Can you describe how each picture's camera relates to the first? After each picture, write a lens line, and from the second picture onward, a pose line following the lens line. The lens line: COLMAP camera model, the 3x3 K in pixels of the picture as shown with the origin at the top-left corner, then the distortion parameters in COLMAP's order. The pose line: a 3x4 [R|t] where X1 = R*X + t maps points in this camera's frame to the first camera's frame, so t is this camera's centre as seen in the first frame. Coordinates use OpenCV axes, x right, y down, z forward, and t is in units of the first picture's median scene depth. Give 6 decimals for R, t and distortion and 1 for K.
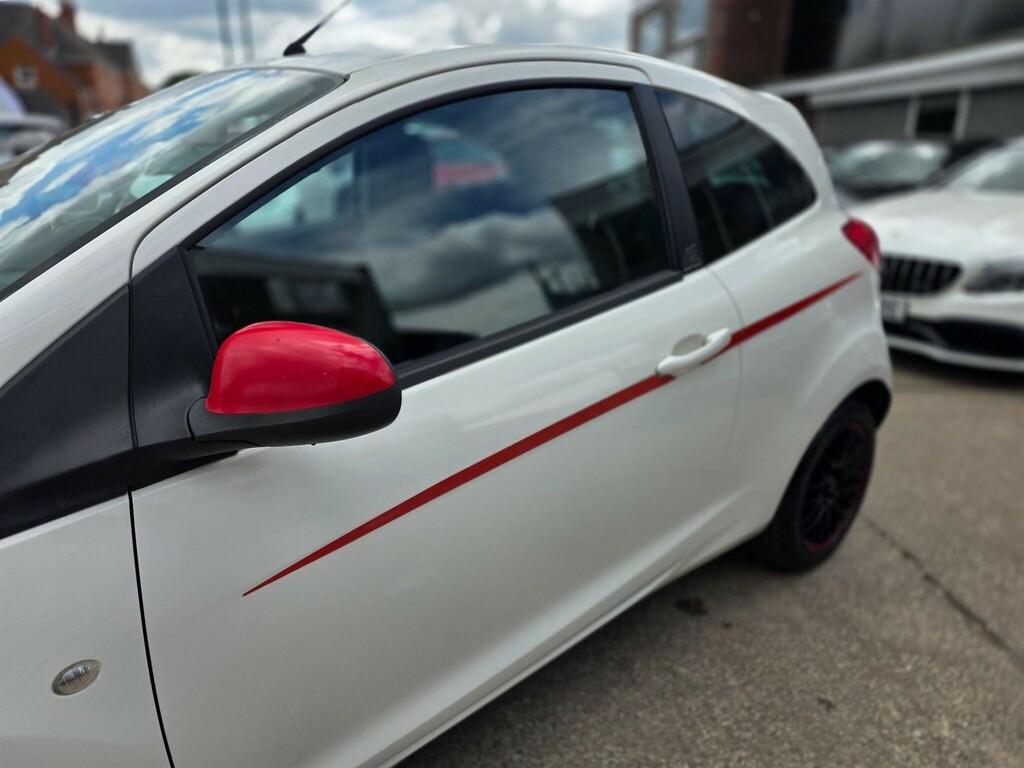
lens RADIAL K [[690.1, 0, 512.0], [0, 690.1, 384.0], [0, 0, 1]] dist [0.050518, -0.032936]
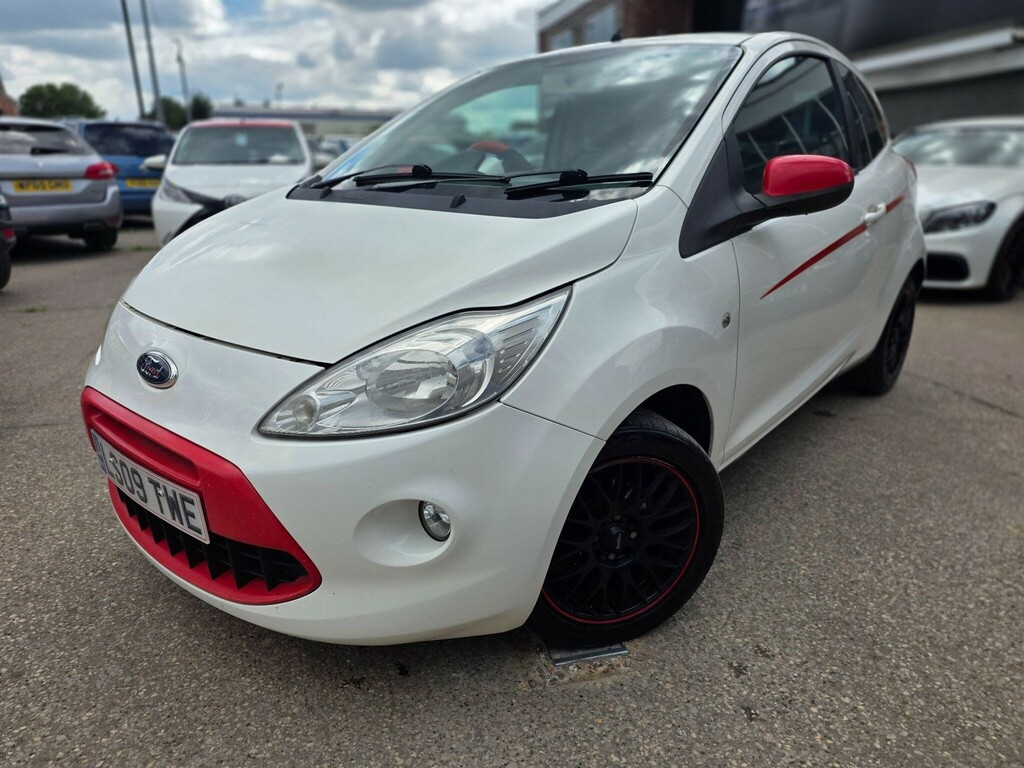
lens RADIAL K [[690.1, 0, 512.0], [0, 690.1, 384.0], [0, 0, 1]] dist [0.050518, -0.032936]
pose [[0.986898, -0.060552, 0.149555, -0.630098], [0.063626, 0.997848, -0.015848, 0.240068], [-0.148274, 0.025155, 0.988626, -0.385286]]
